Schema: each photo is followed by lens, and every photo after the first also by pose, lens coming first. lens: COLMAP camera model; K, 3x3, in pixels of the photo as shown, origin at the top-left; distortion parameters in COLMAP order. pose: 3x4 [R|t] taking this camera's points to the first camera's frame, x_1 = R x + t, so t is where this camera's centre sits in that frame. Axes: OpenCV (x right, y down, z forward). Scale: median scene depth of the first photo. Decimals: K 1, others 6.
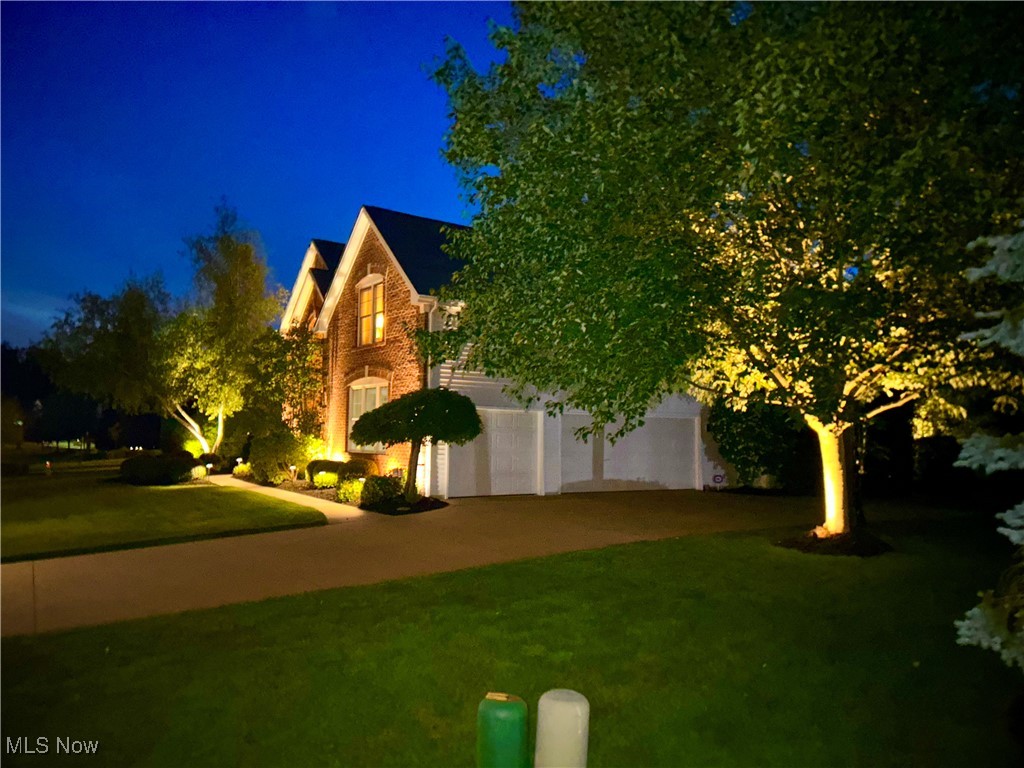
lens RADIAL K [[772.2, 0, 512.0], [0, 772.2, 384.0], [0, 0, 1]] dist [0.000168, -0.000445]
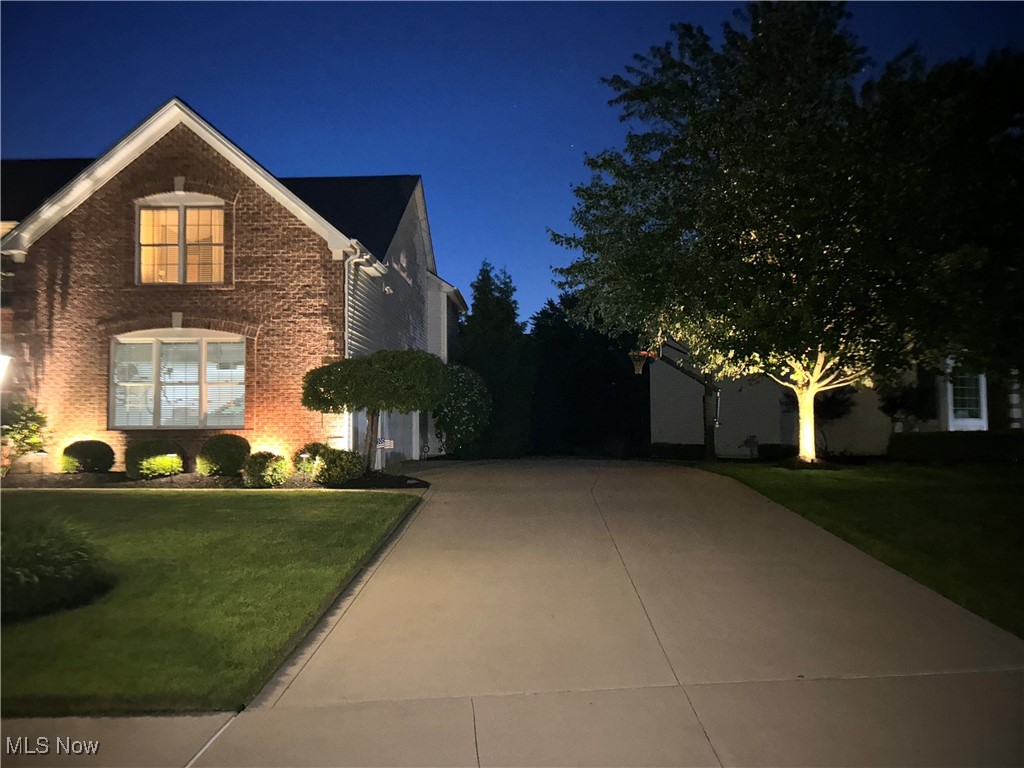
lens RADIAL K [[809.8, 0, 512.0], [0, 809.8, 384.0], [0, 0, 1]] dist [0.003301, -0.001859]
pose [[0.567480, 0.024712, 0.823016, -0.677012], [-0.039052, 0.999232, -0.003076, 0.036953], [-0.822461, -0.030395, 0.568009, 0.294293]]
